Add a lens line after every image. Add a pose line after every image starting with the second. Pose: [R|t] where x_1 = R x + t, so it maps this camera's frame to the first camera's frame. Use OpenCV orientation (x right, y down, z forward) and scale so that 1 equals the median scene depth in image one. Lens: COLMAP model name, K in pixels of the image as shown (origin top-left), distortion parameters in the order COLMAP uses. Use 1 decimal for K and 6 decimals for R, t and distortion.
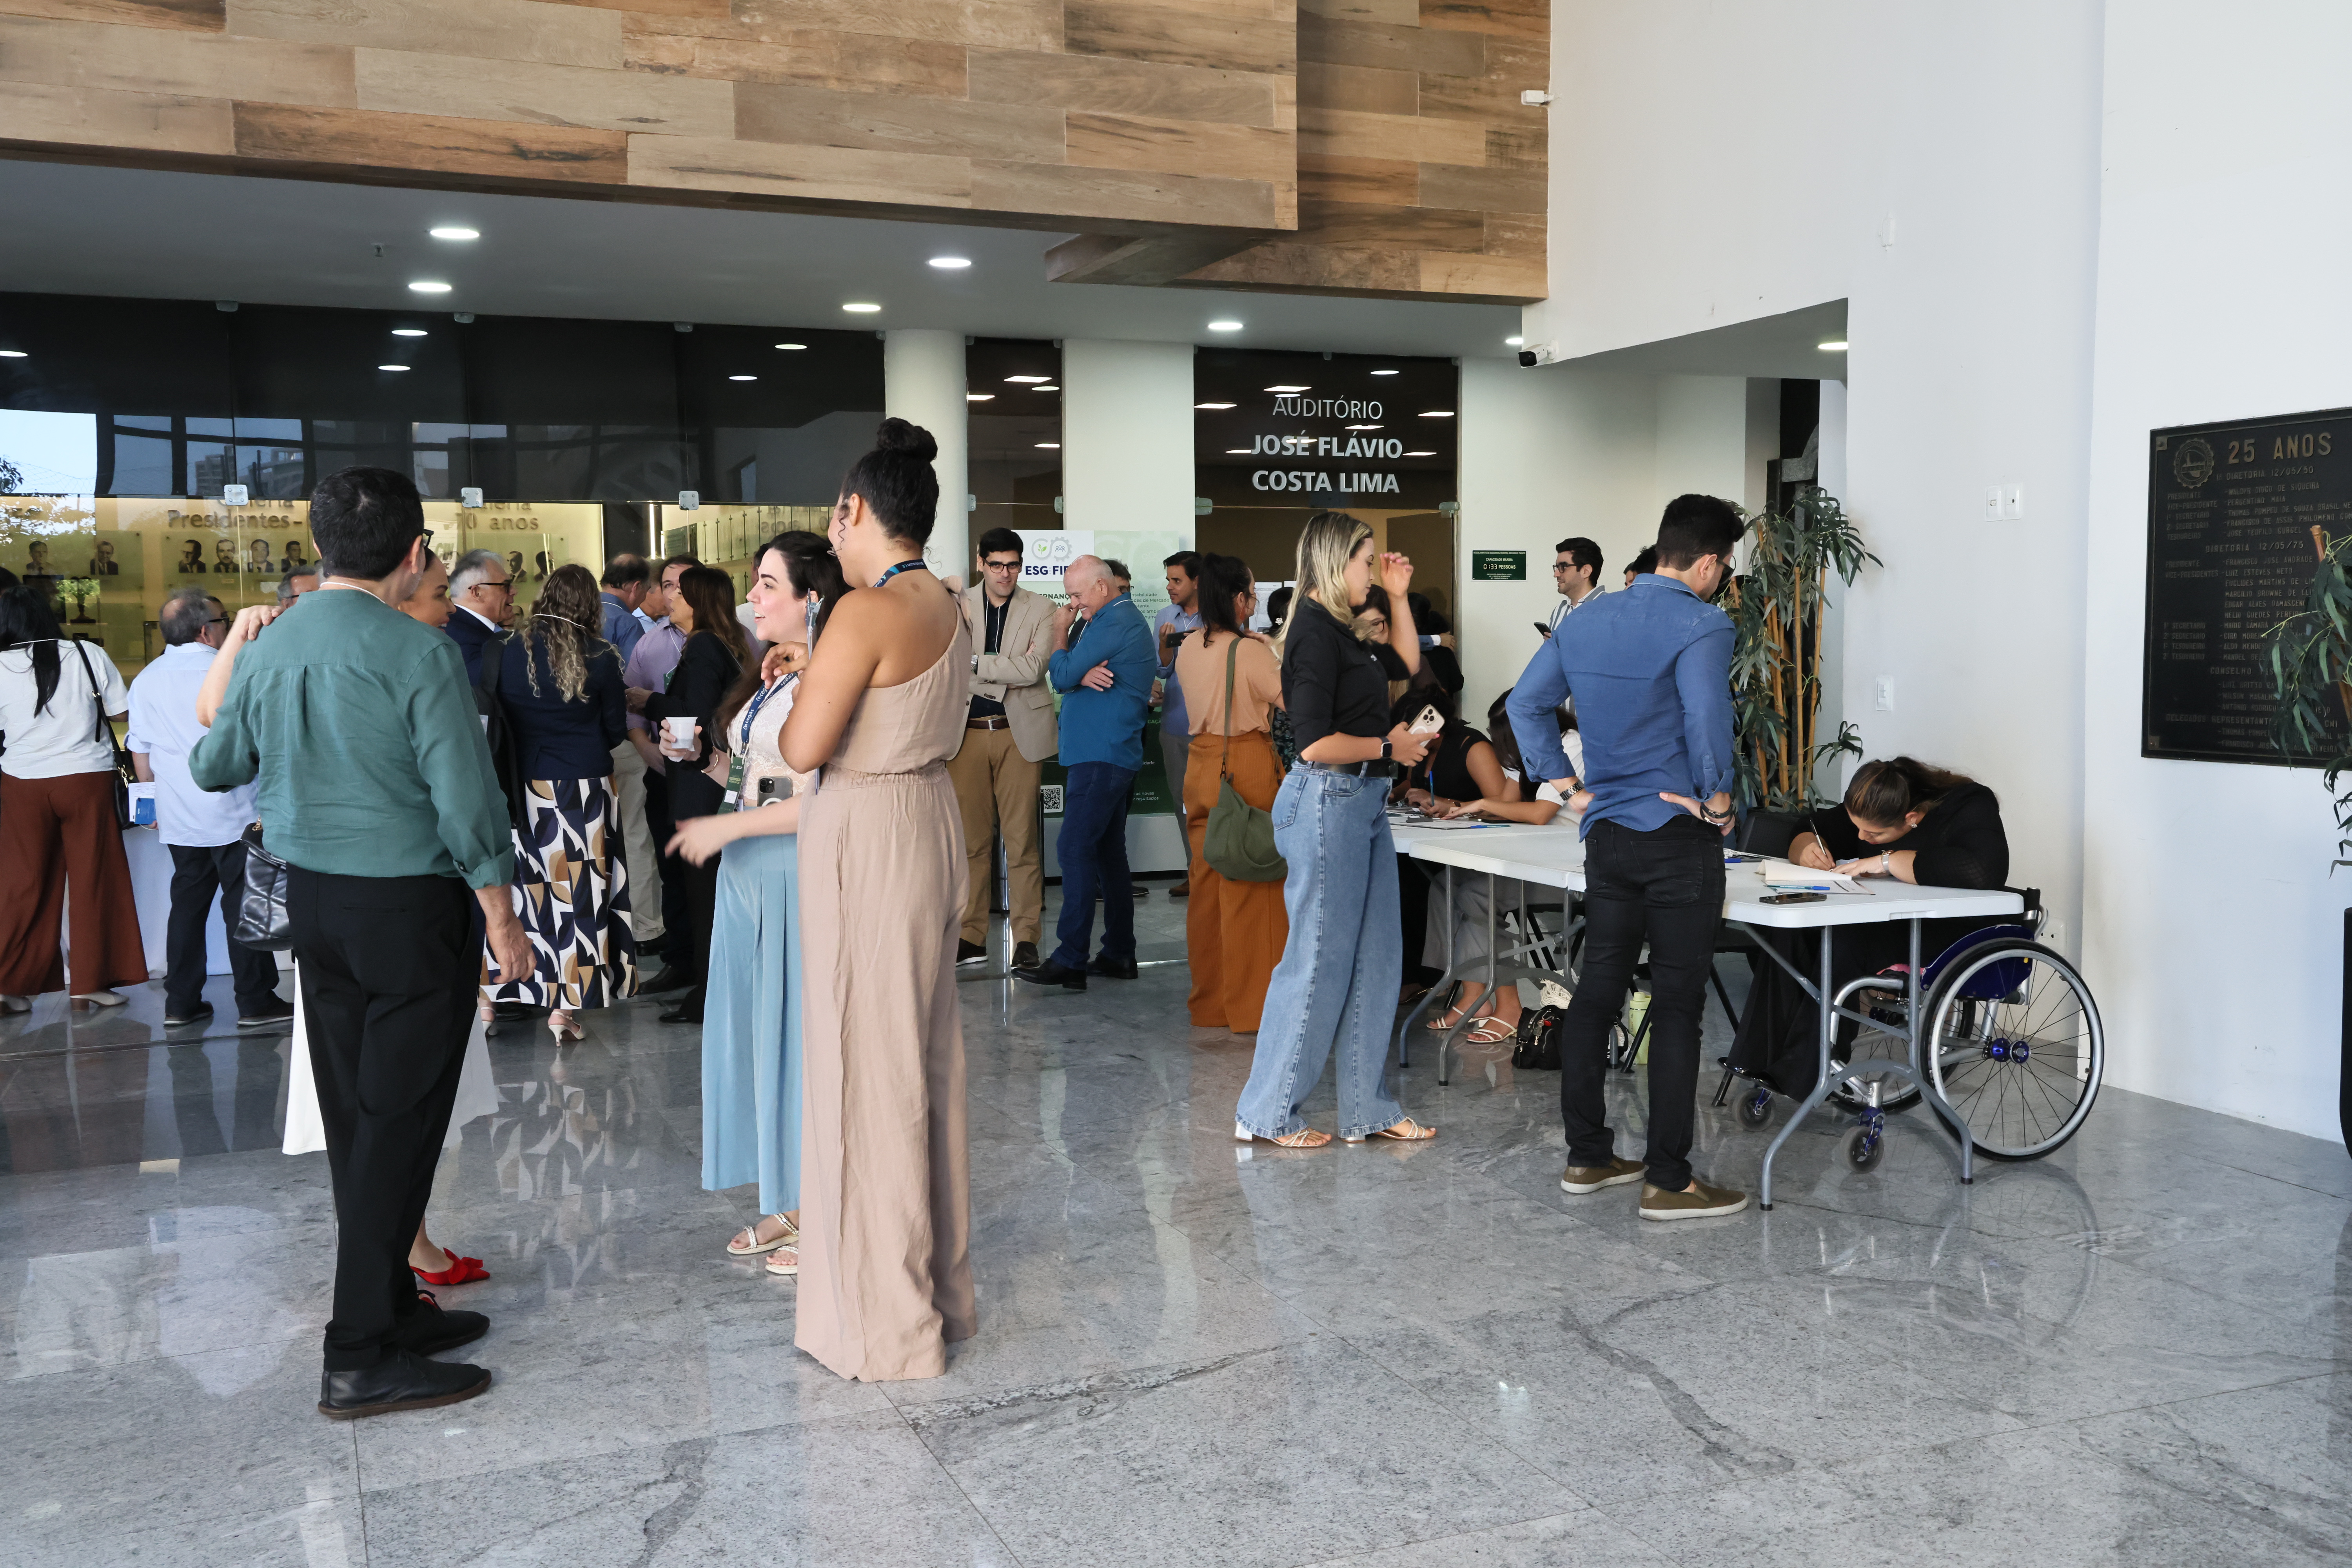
lens RADIAL K [[2204.5, 0, 1171.8], [0, 2204.5, 796.1], [0, 0, 1]] dist [0.034201, 0.000000]
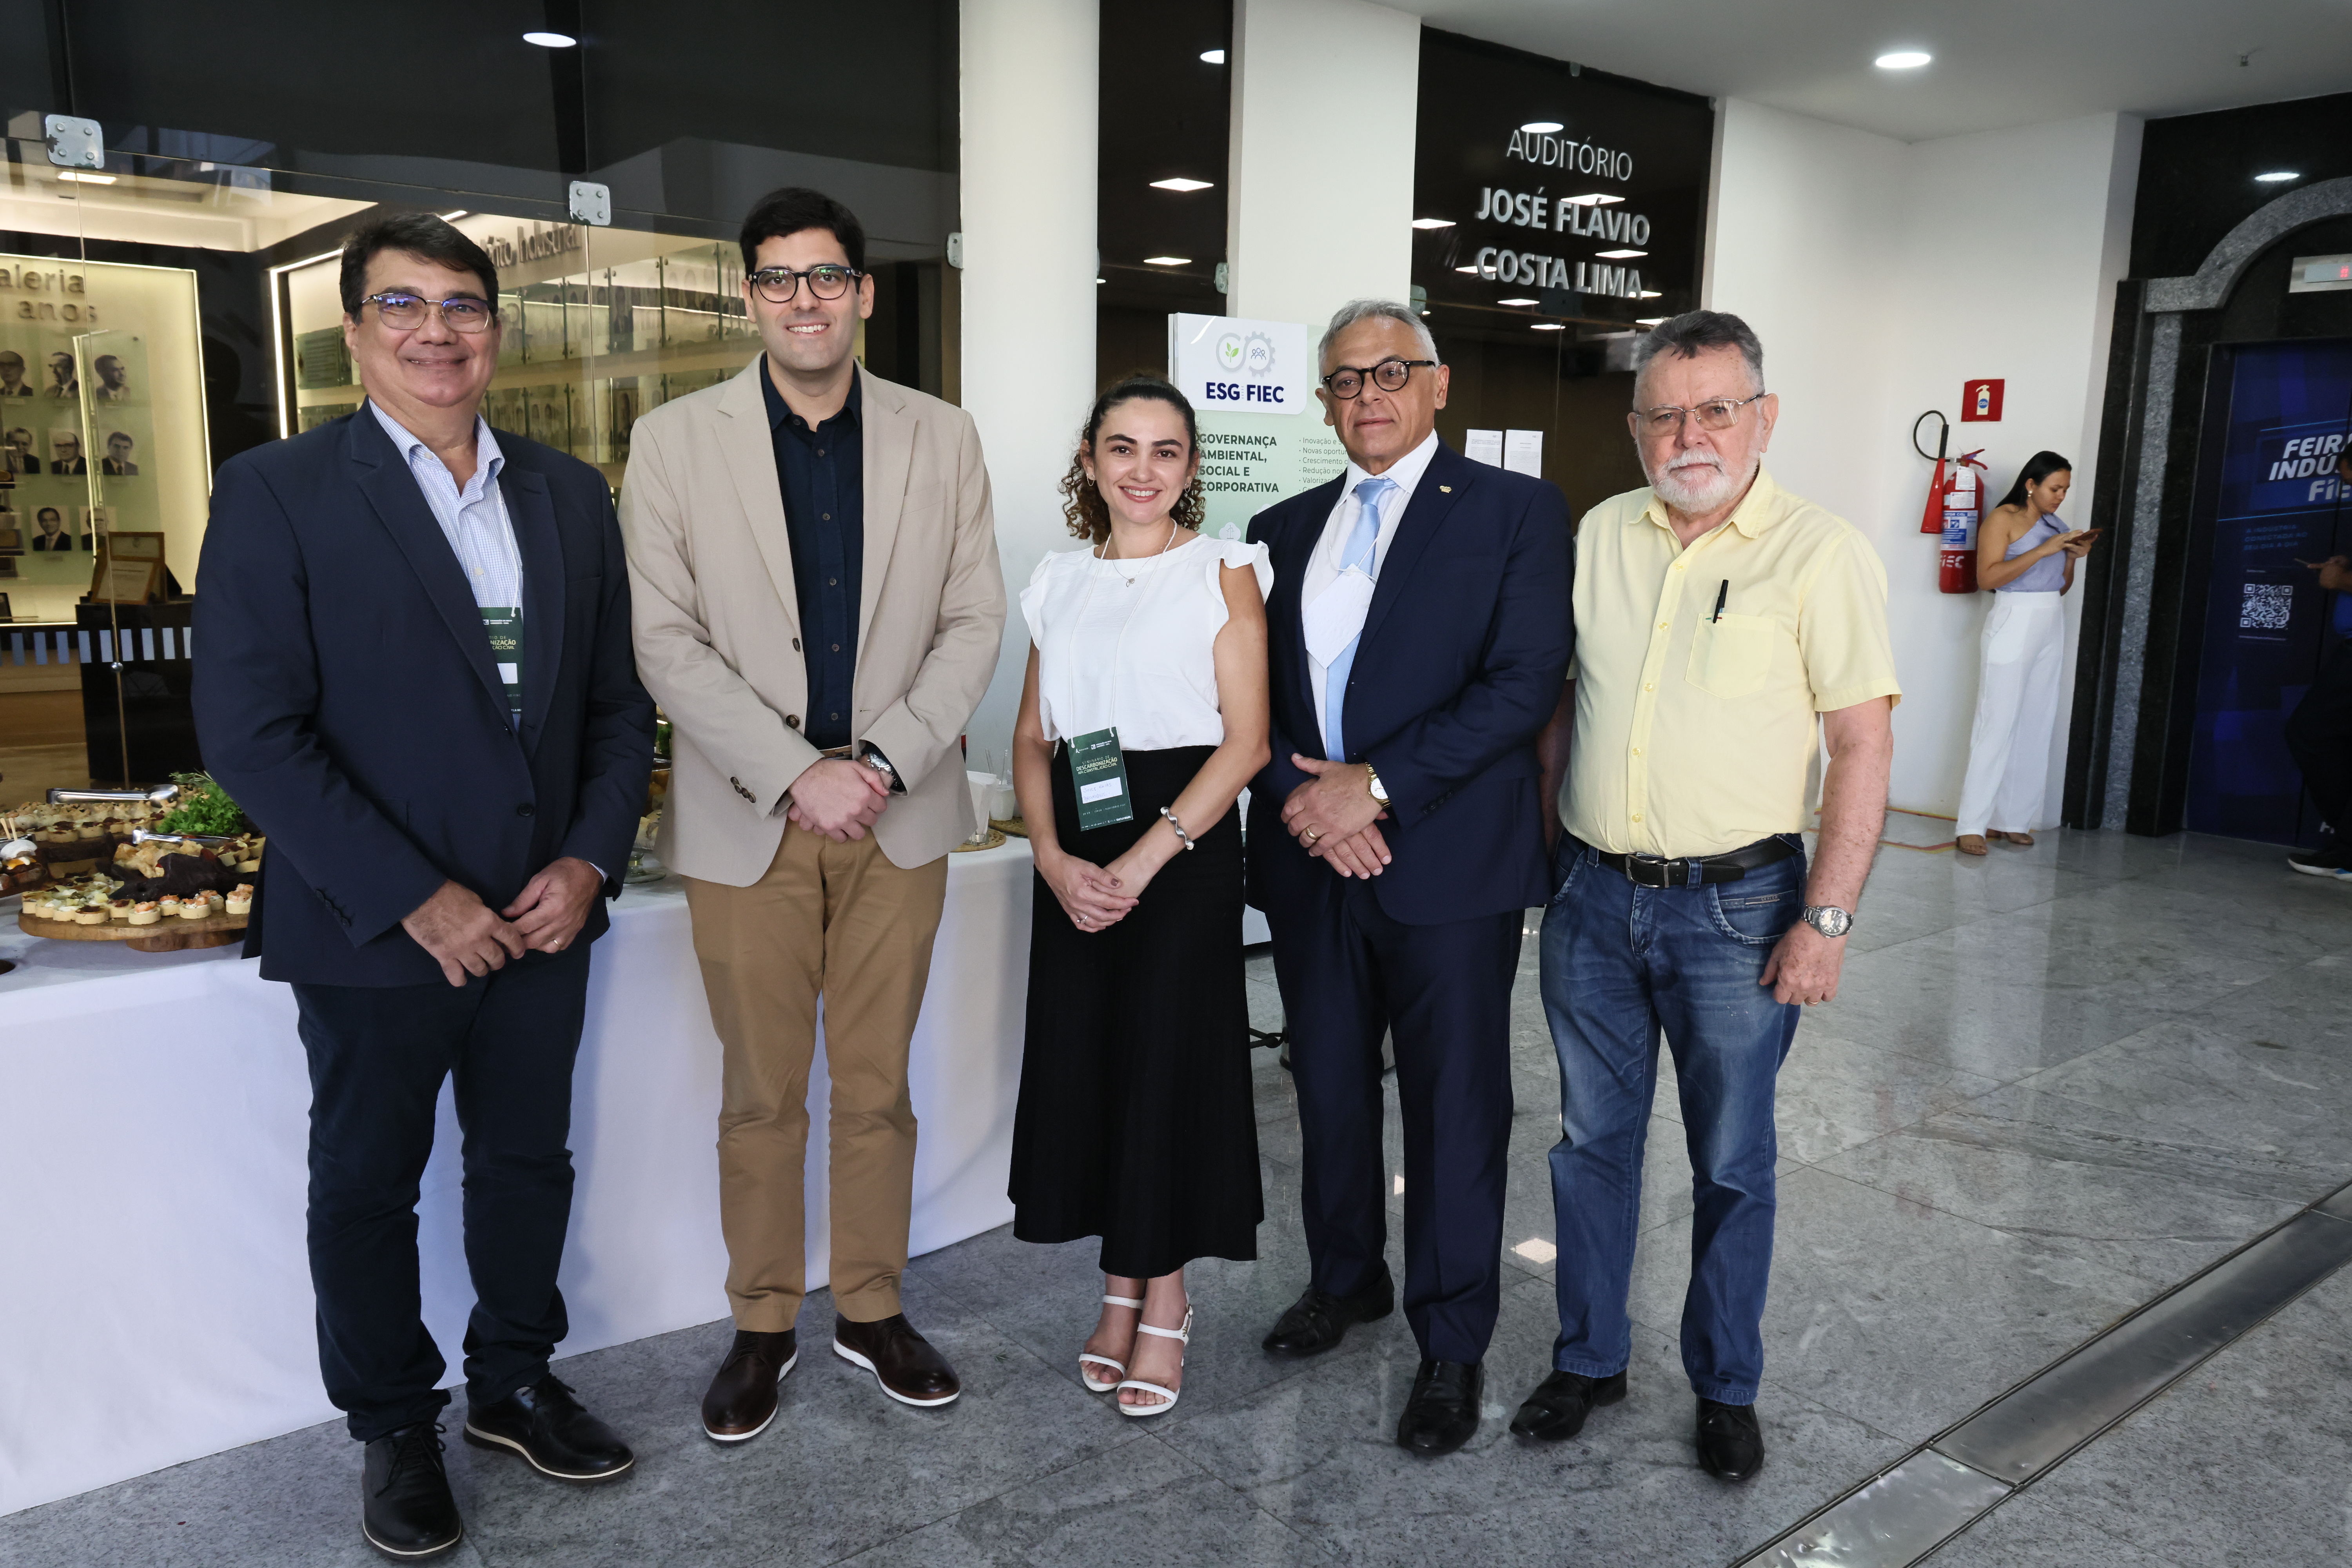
lens RADIAL K [[1816.6, 0, 1165.8], [0, 1816.6, 777.7], [0, 0, 1]] dist [0.012717, -0.001385]
pose [[0.959461, -0.017717, 0.281284, -0.303994], [-0.005087, 0.996771, 0.080133, -0.060645], [-0.281795, -0.078315, 0.956273, 0.816935]]
